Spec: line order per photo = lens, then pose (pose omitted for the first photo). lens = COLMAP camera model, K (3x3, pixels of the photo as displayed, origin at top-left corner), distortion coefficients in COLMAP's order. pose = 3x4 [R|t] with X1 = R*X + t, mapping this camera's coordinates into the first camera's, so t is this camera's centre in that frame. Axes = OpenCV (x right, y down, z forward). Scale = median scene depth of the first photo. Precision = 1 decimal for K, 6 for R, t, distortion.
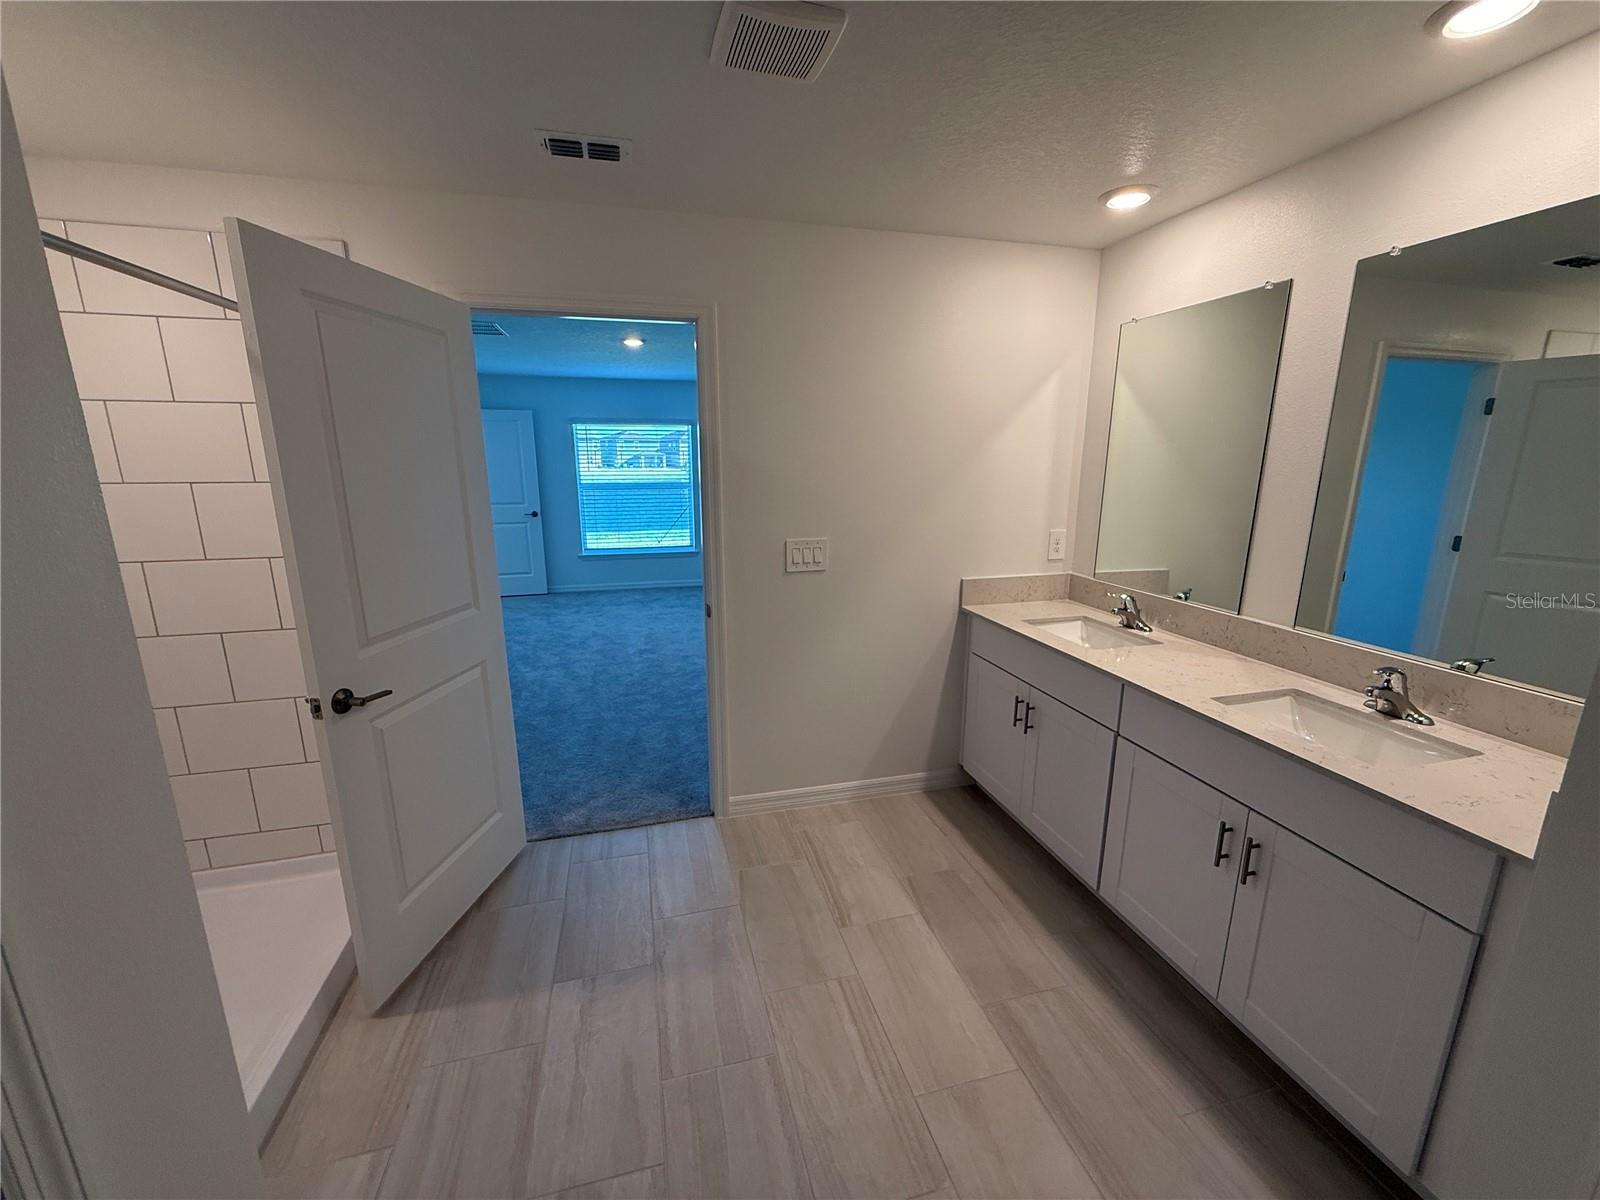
lens RADIAL K [[637.8, 0, 797.2], [0, 637.8, 601.0], [0, 0, 1]] dist [0.001394, -0.000428]
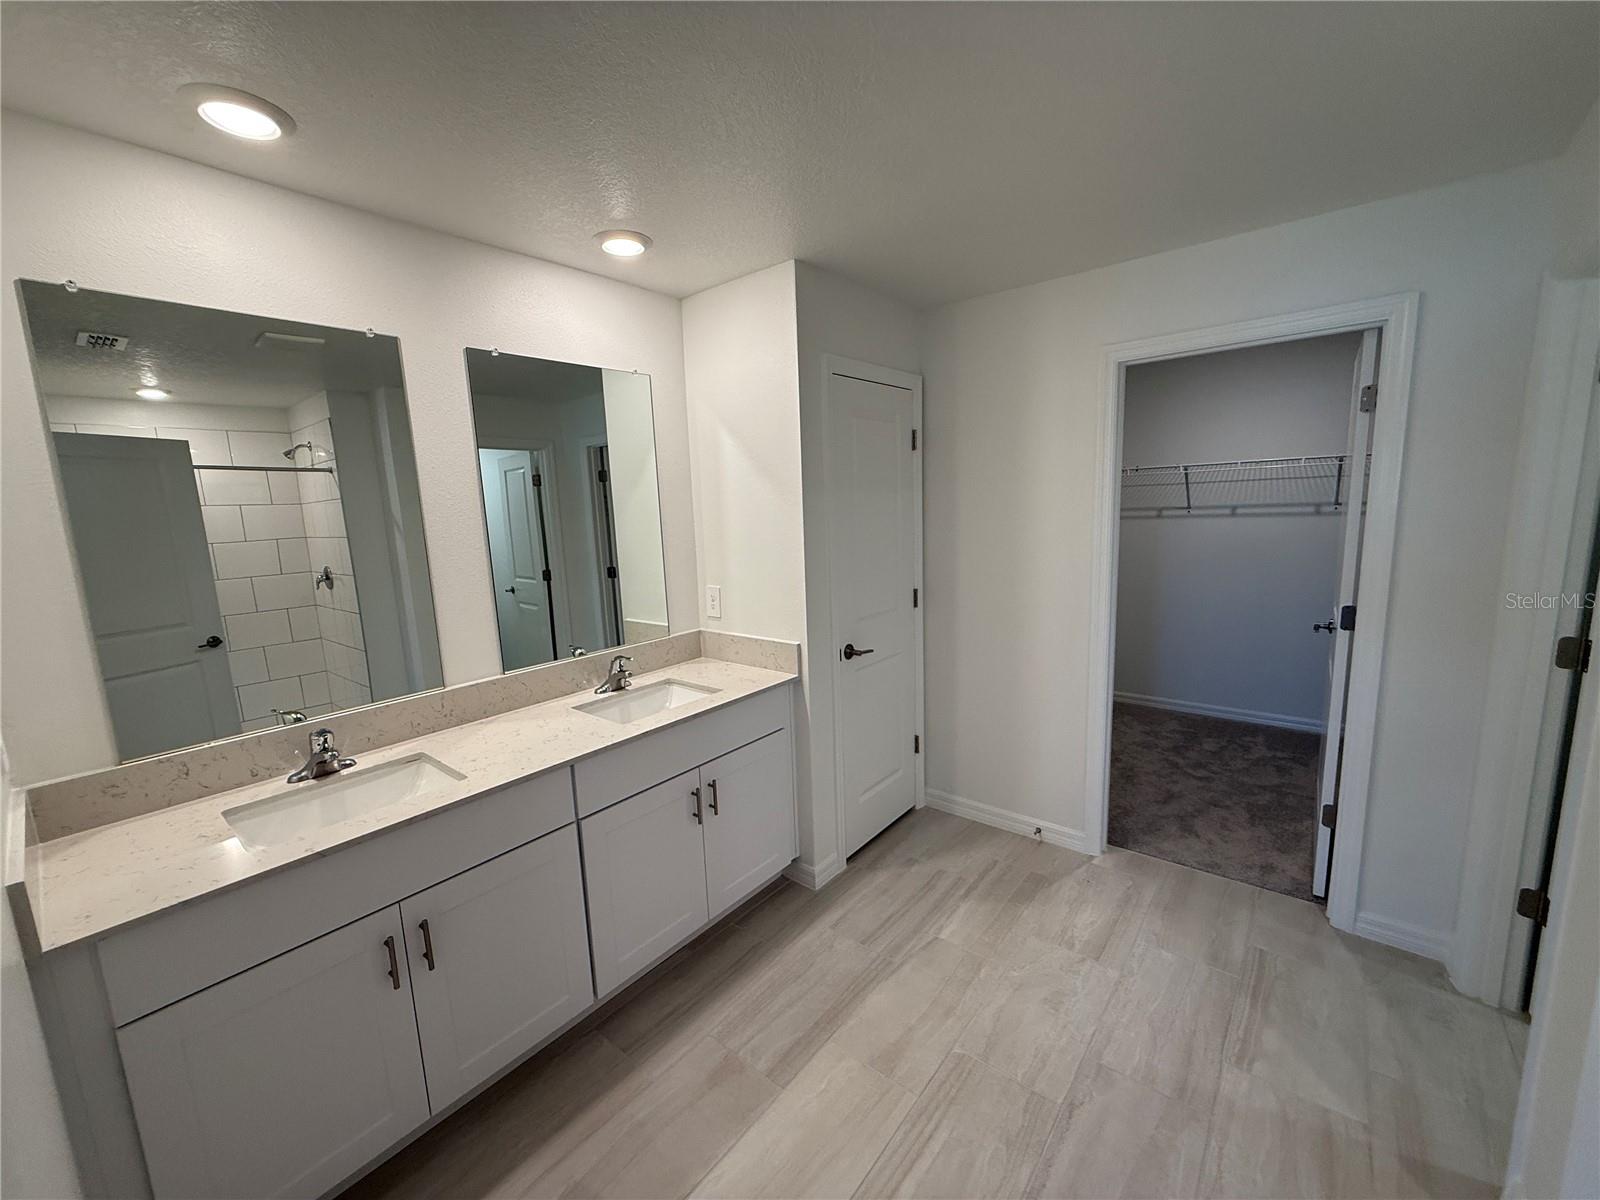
lens RADIAL K [[634.2, 0, 796.7], [0, 634.2, 596.0], [0, 0, 1]] dist [0.001410, 0.000040]
pose [[-0.582797, -0.107380, 0.805492, -0.314693], [0.208665, 0.938220, 0.276049, -0.237174], [-0.785370, 0.328958, -0.524385, 0.976676]]
